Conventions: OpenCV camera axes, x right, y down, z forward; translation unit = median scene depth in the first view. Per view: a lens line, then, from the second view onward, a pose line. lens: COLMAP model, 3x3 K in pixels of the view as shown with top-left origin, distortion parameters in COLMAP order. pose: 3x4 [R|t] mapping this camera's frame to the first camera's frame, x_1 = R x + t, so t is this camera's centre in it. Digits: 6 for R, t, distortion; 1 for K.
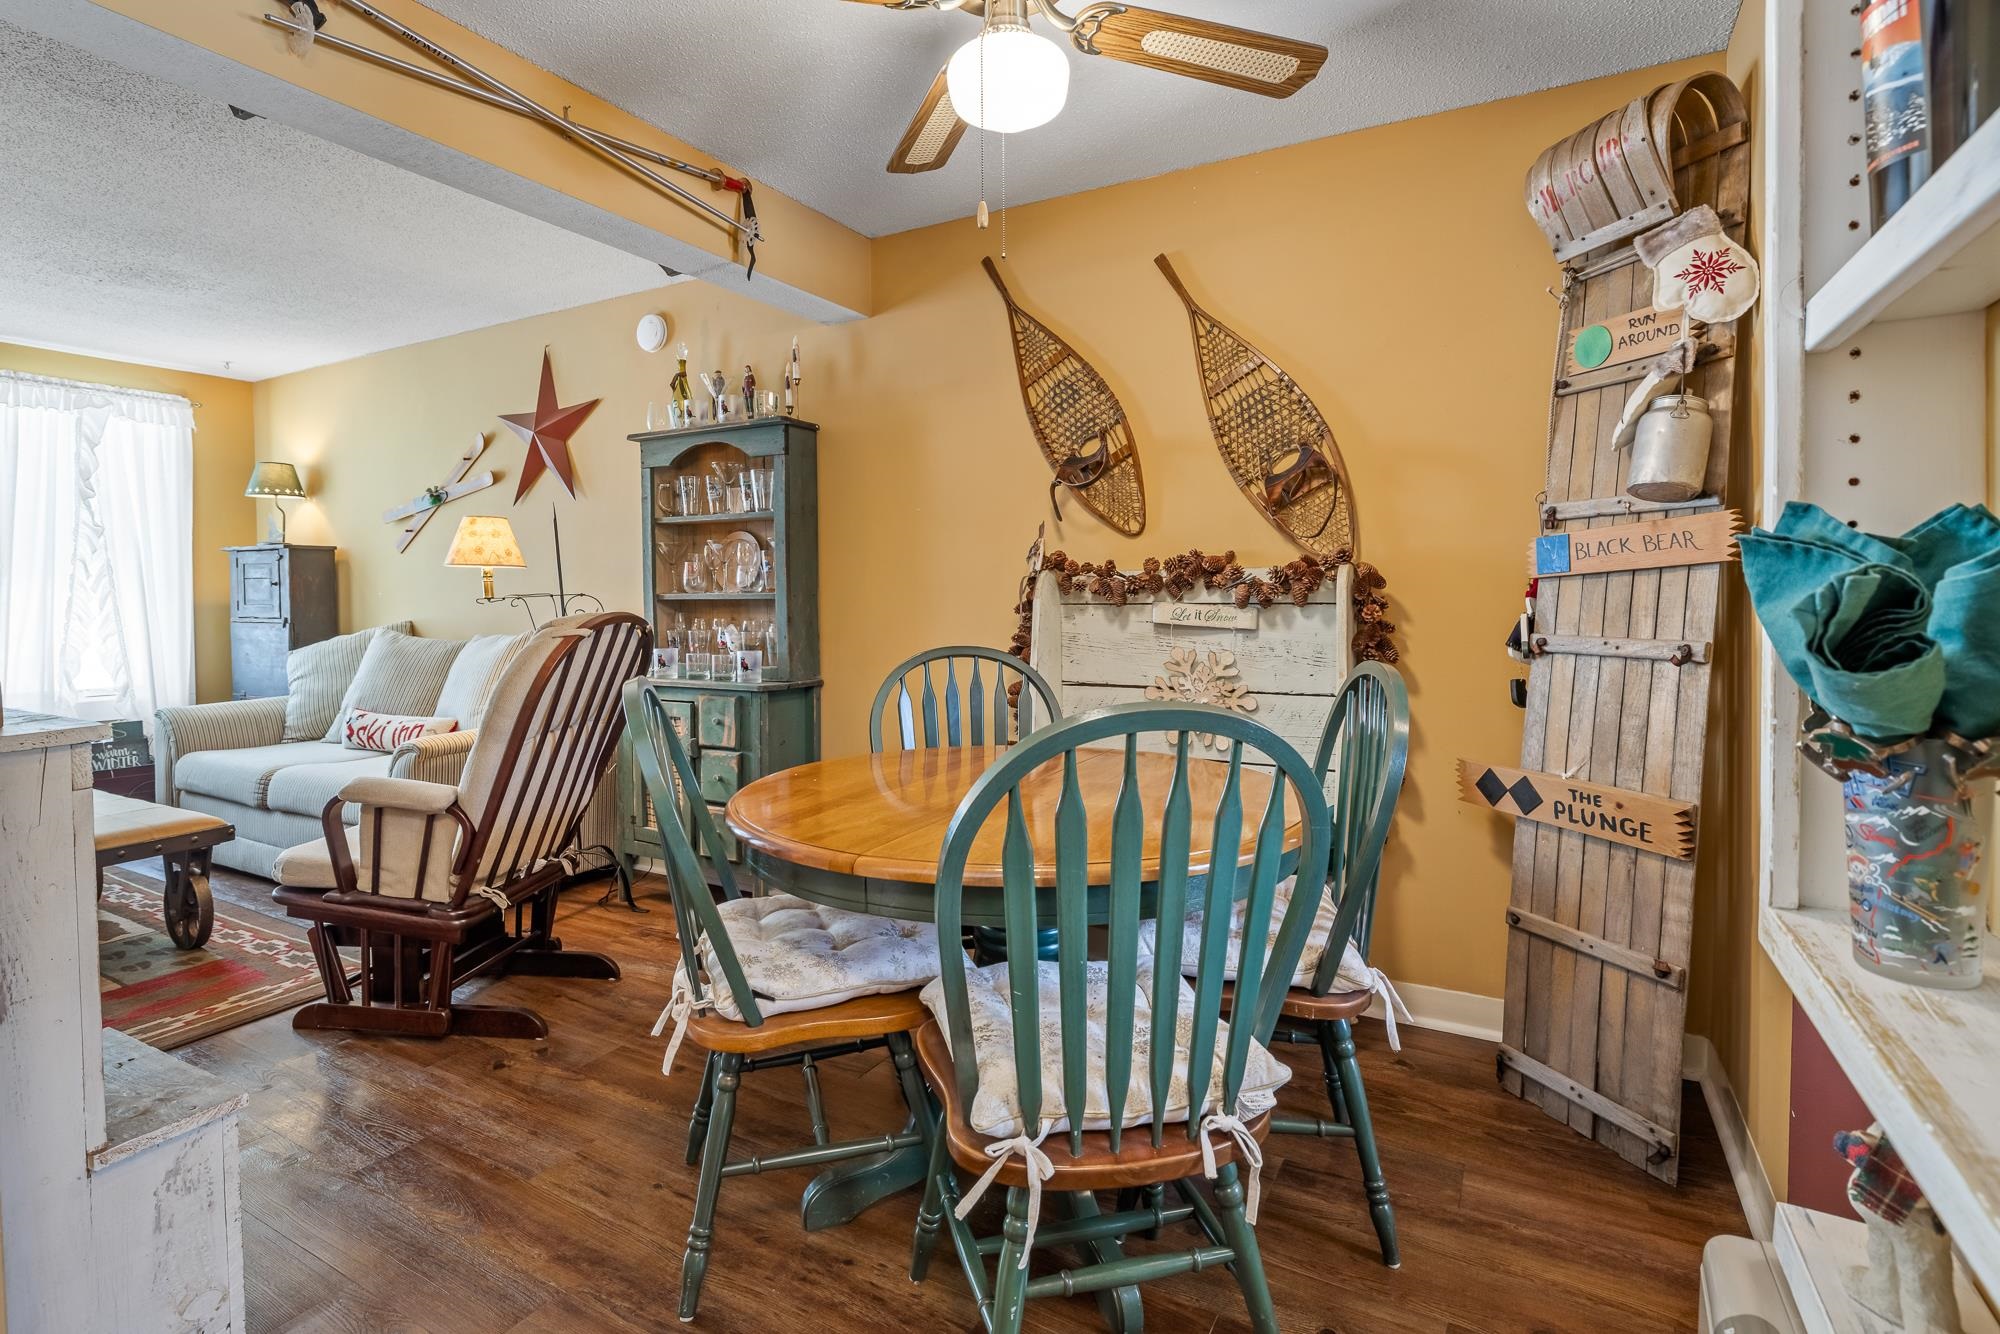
lens RADIAL K [[956.9, 0, 995.5], [0, 956.9, 605.4], [0, 0, 1]] dist [-0.006752, -0.000475]
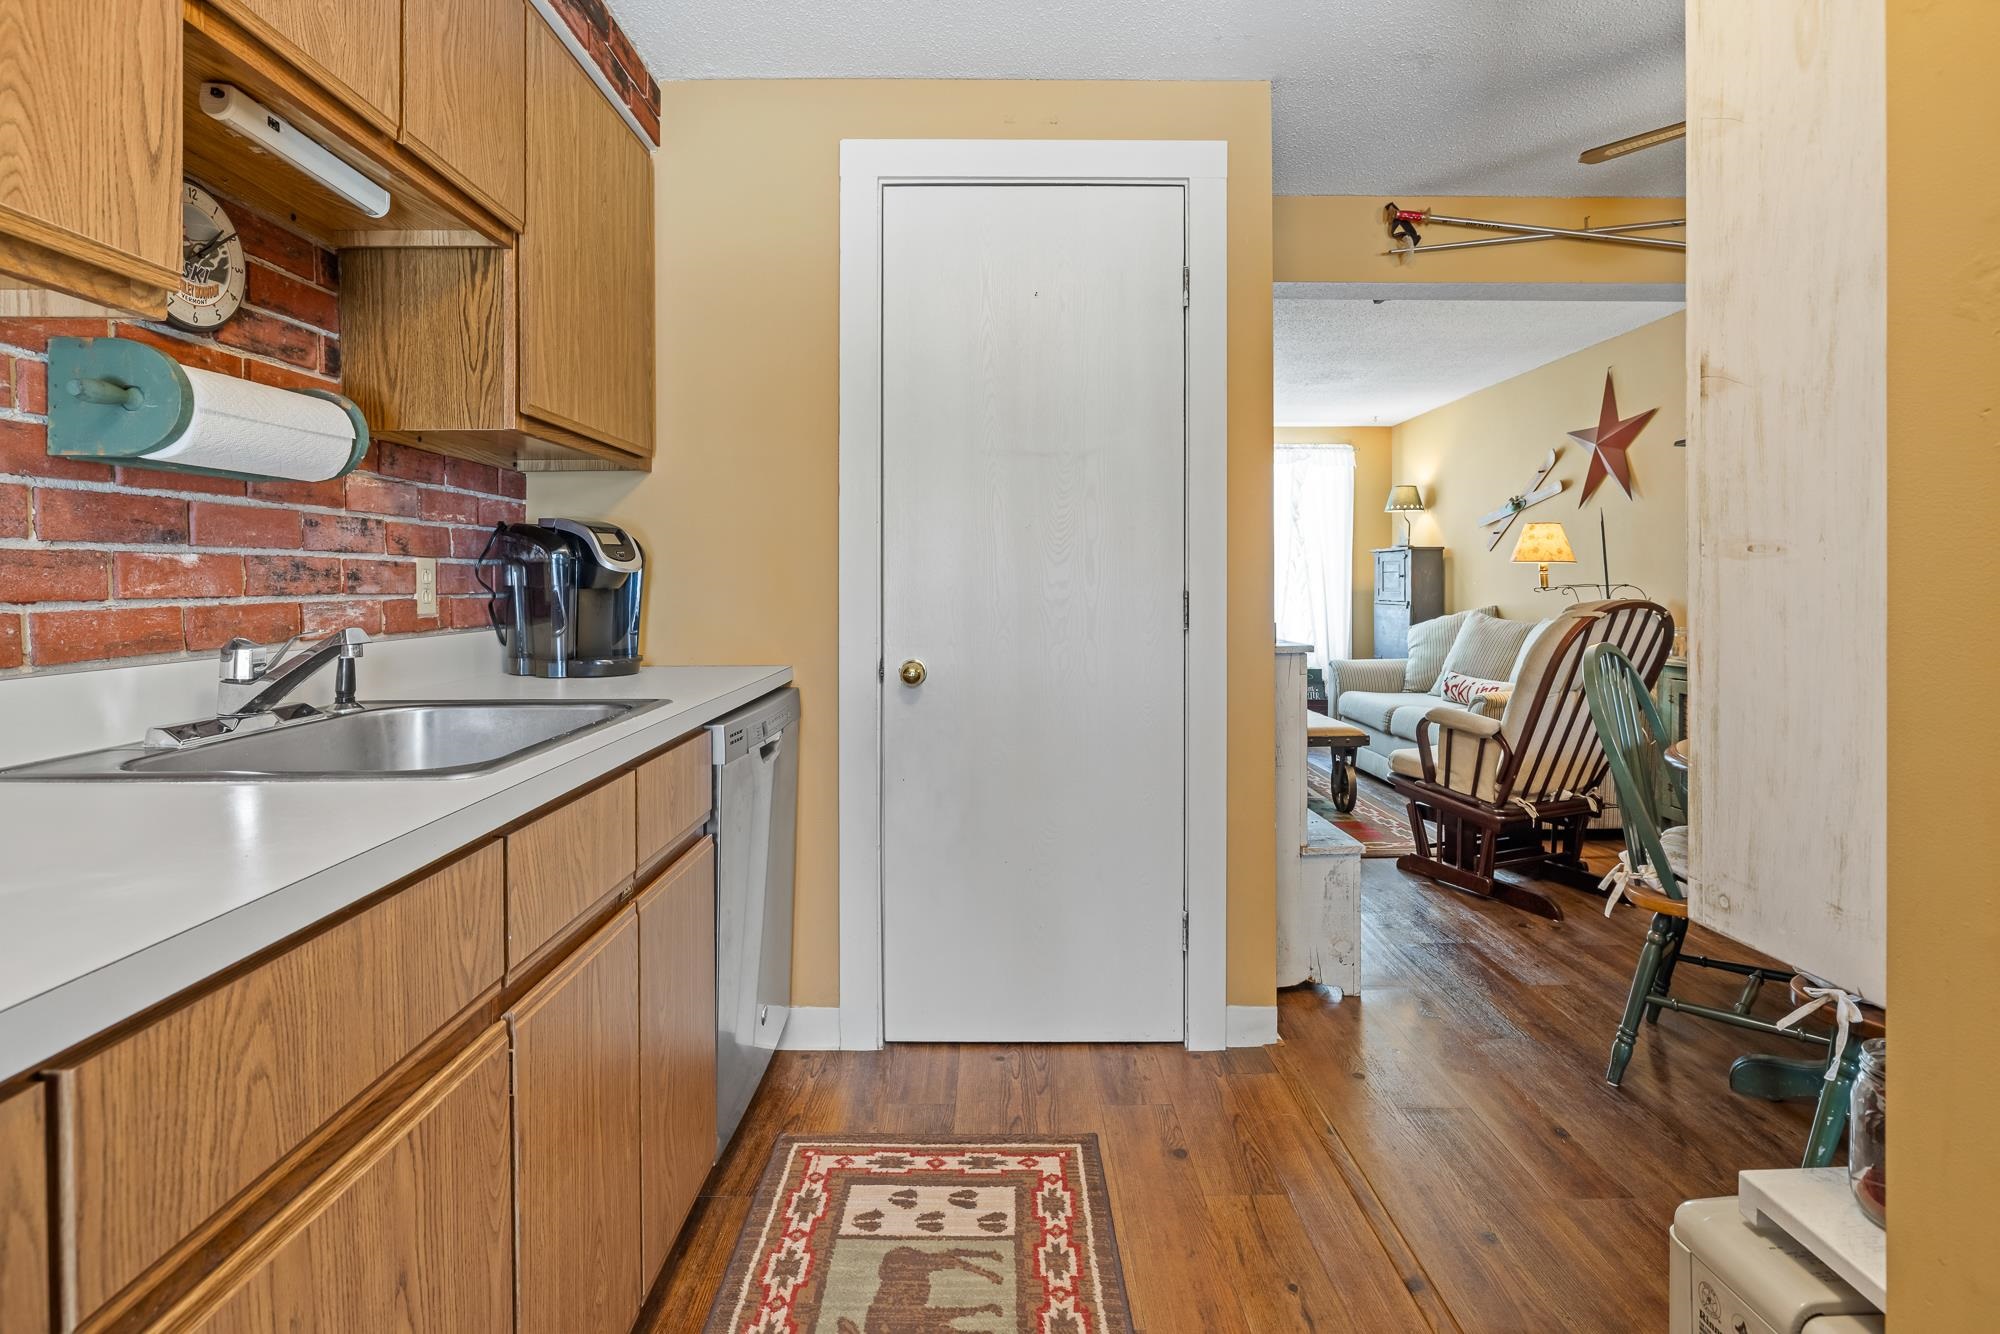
lens RADIAL K [[956.9, 0, 995.5], [0, 956.9, 605.4], [0, 0, 1]] dist [-0.006752, -0.000475]
pose [[0.489656, 0.024376, -0.871575, 0.250088], [-0.015830, 0.999693, 0.019065, 0.003976], [0.871772, 0.004462, 0.489891, -0.288412]]
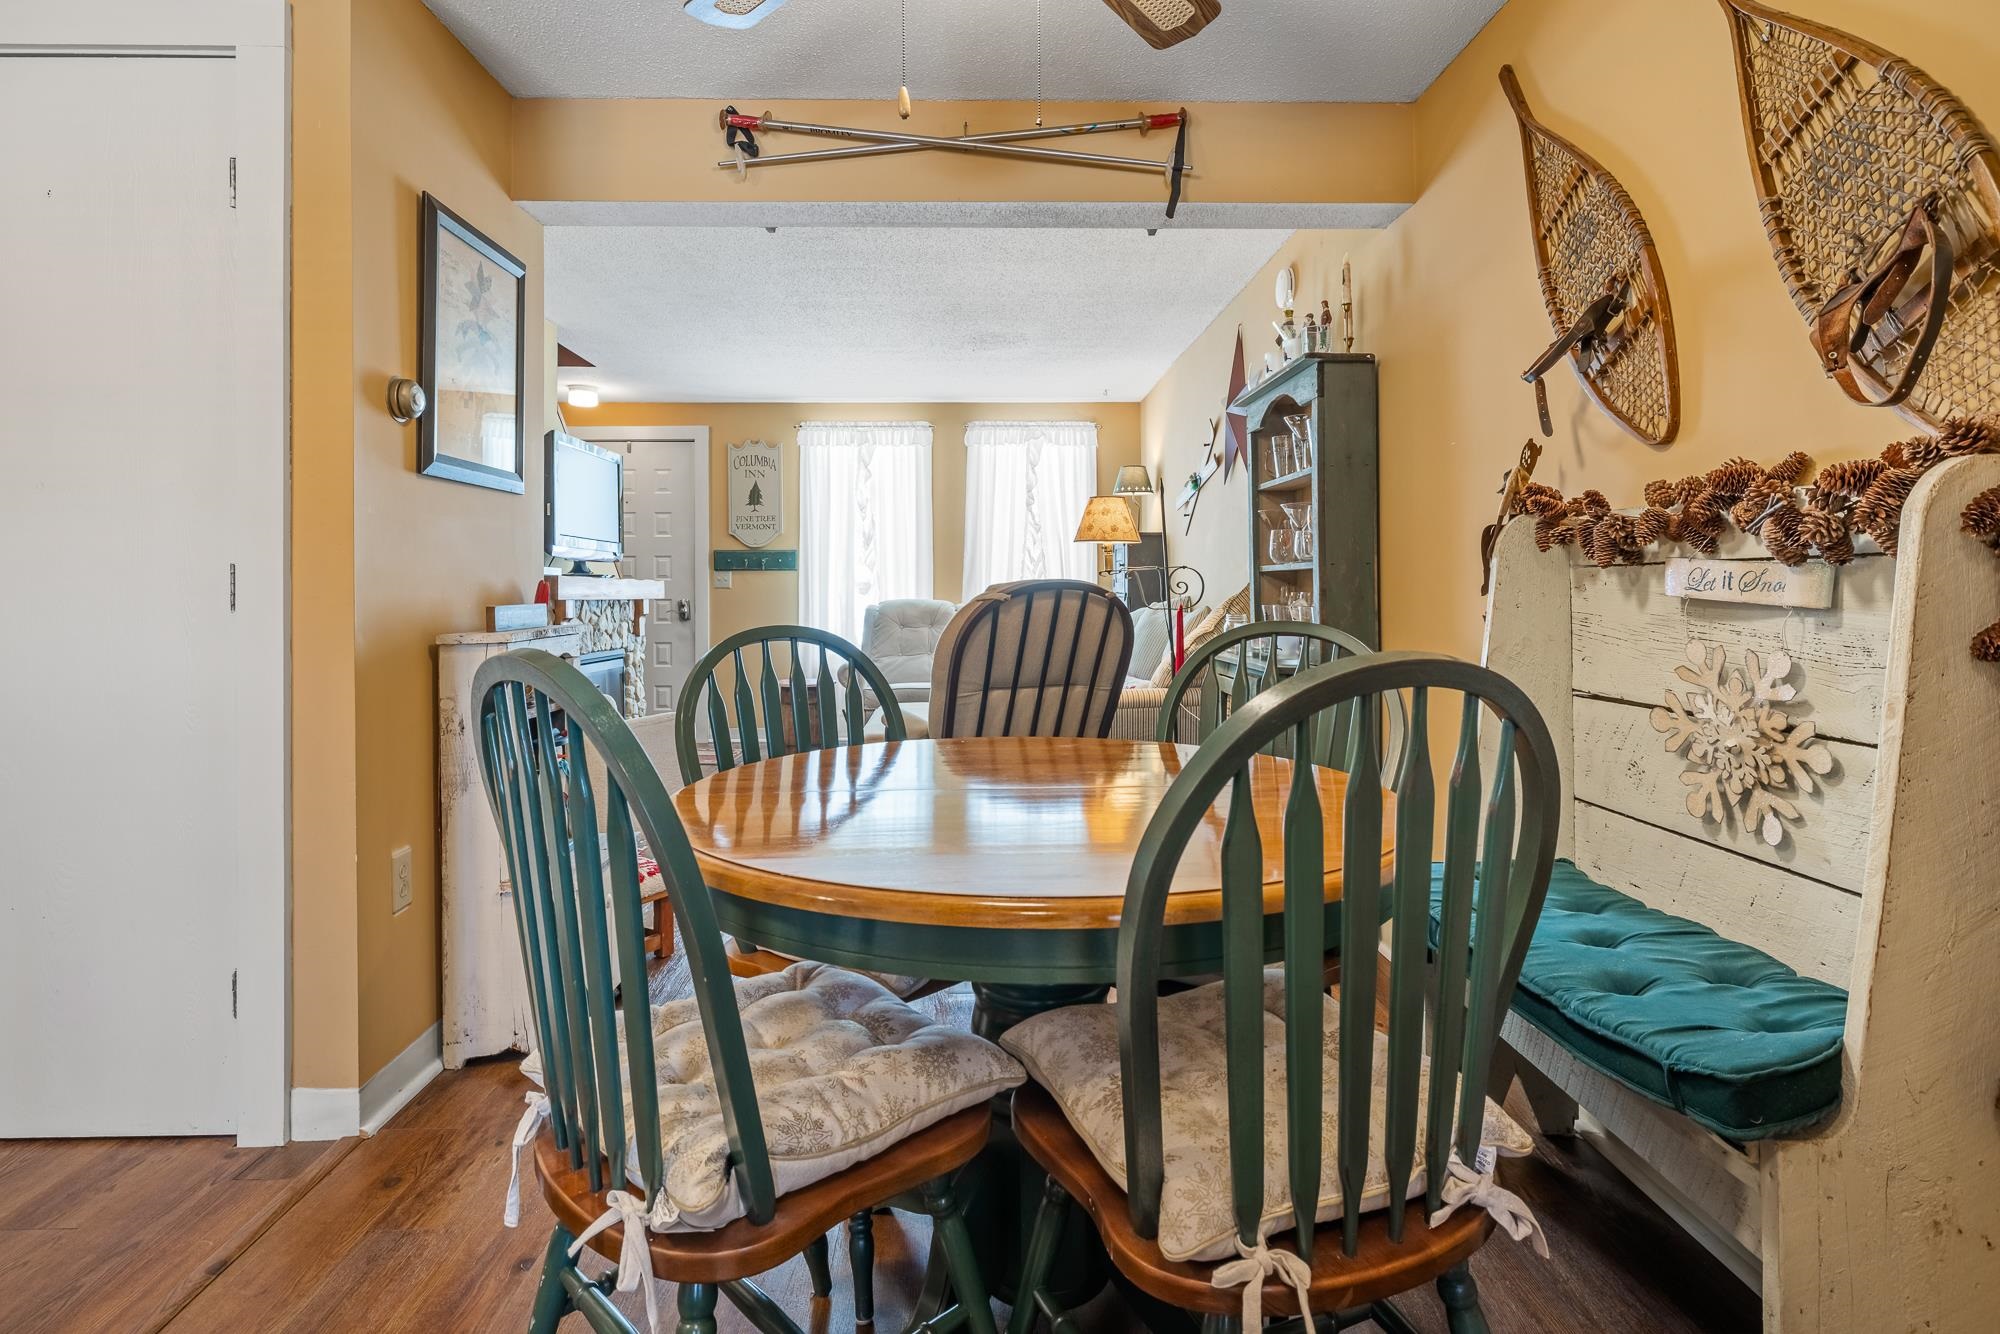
lens RADIAL K [[1008.7, 0, 999.5], [0, 1008.7, 580.7], [0, 0, 1]] dist [-0.001535, 0.000007]
pose [[0.509696, -0.001718, -0.860353, 0.467954], [-0.012672, 0.999875, -0.009504, 0.019611], [0.860261, 0.015746, 0.509610, 0.348169]]
